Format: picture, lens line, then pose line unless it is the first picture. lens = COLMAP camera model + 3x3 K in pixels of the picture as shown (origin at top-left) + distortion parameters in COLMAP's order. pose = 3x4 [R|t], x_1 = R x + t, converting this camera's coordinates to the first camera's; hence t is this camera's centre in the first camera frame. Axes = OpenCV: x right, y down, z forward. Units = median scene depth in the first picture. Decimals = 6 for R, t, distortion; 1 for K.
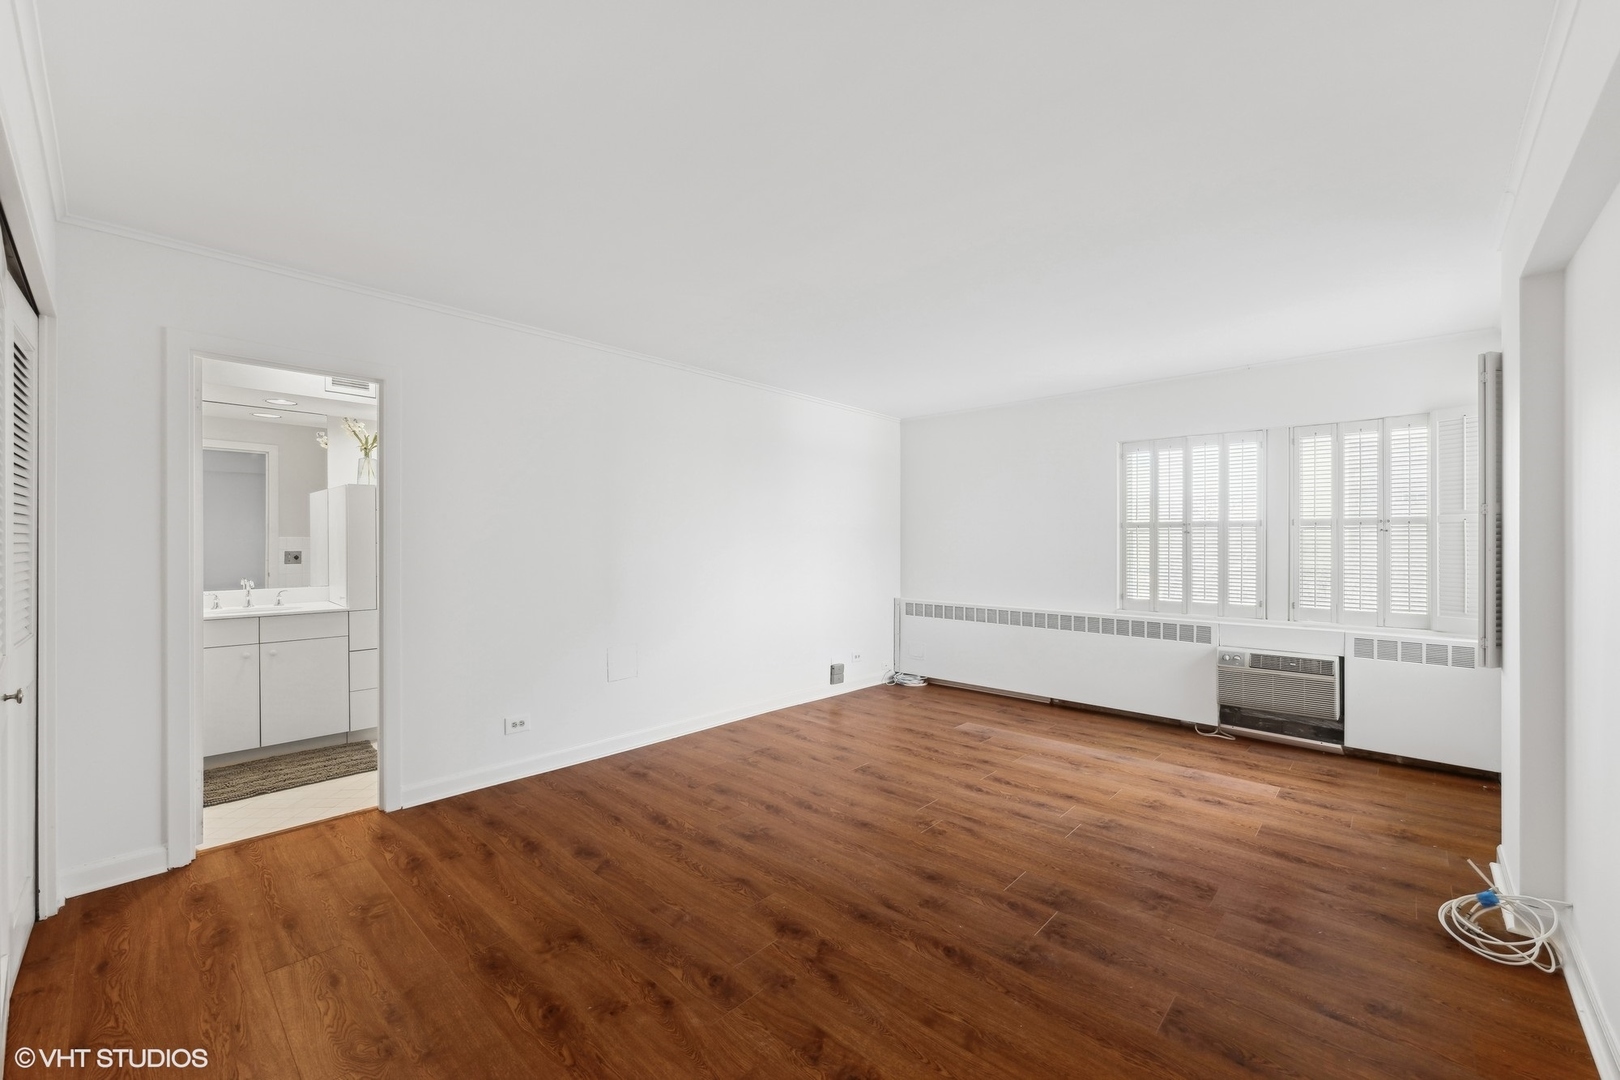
lens RADIAL K [[649.4, 0, 818.4], [0, 649.4, 543.4], [0, 0, 1]] dist [-0.001296, 0.000041]
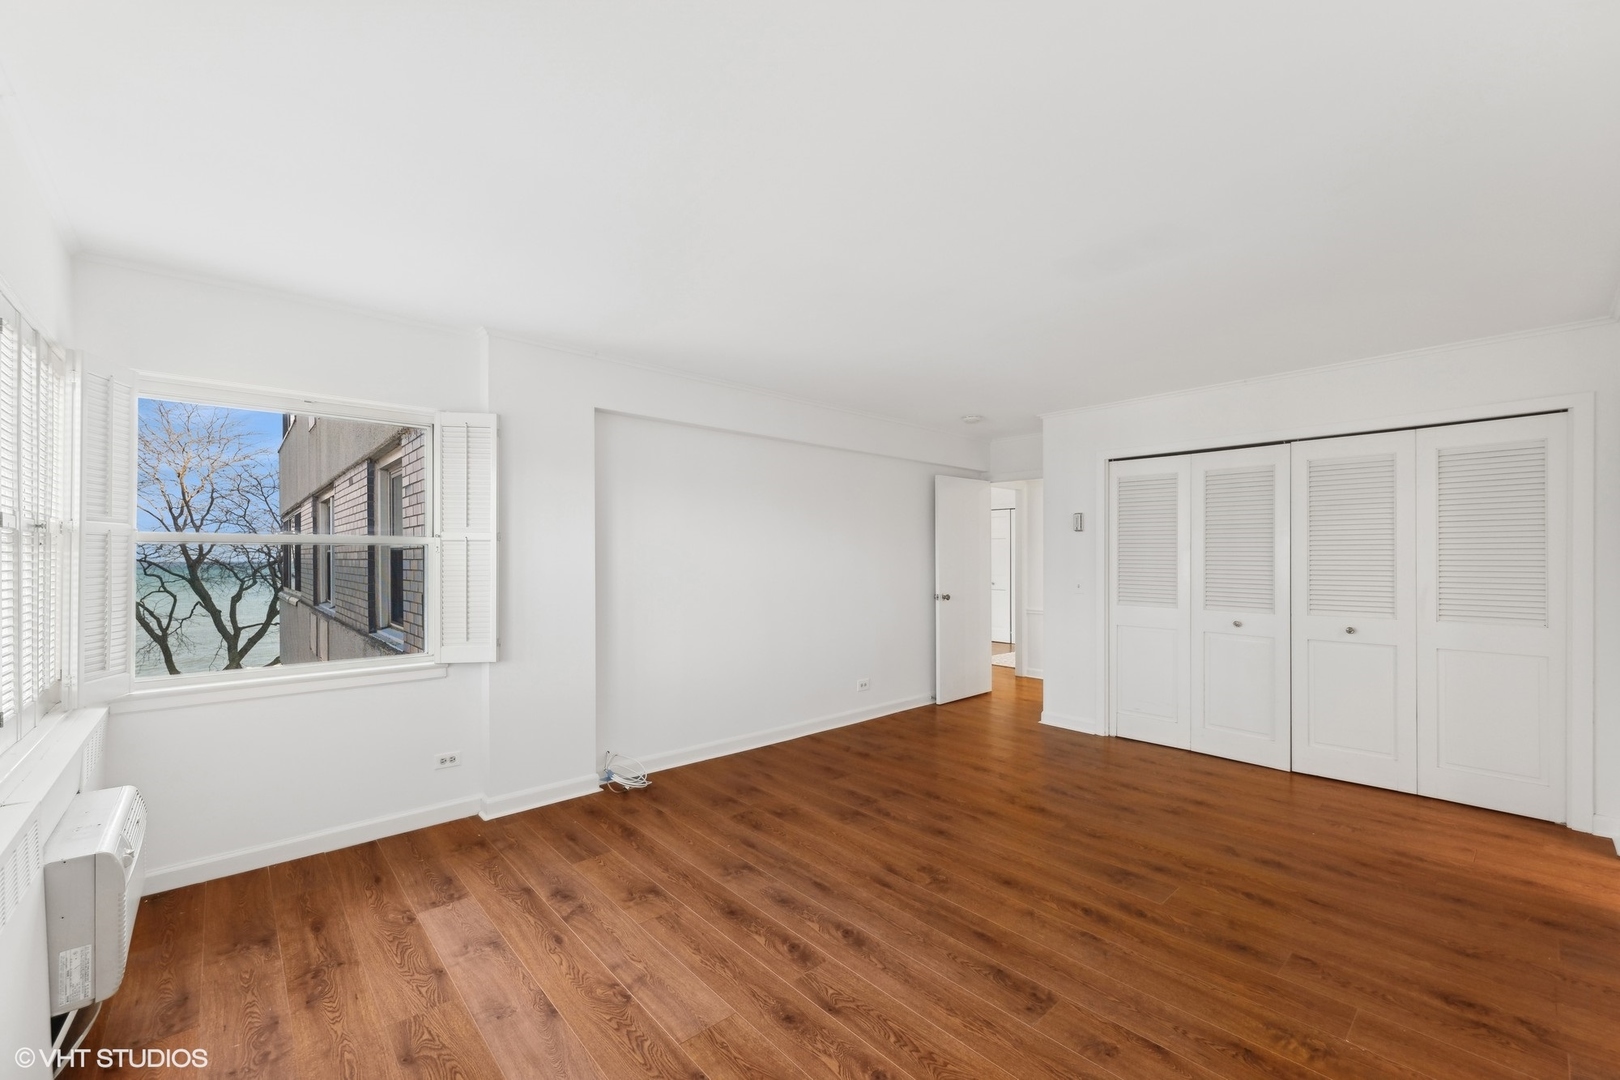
lens RADIAL K [[649.4, 0, 821.5], [0, 649.4, 552.8], [0, 0, 1]] dist [-0.001296, 0.000041]
pose [[-0.995760, -0.002001, 0.091968, 0.219329], [-0.002500, 0.999983, -0.005309, -0.012662], [-0.091955, -0.005516, -0.995748, 1.724470]]
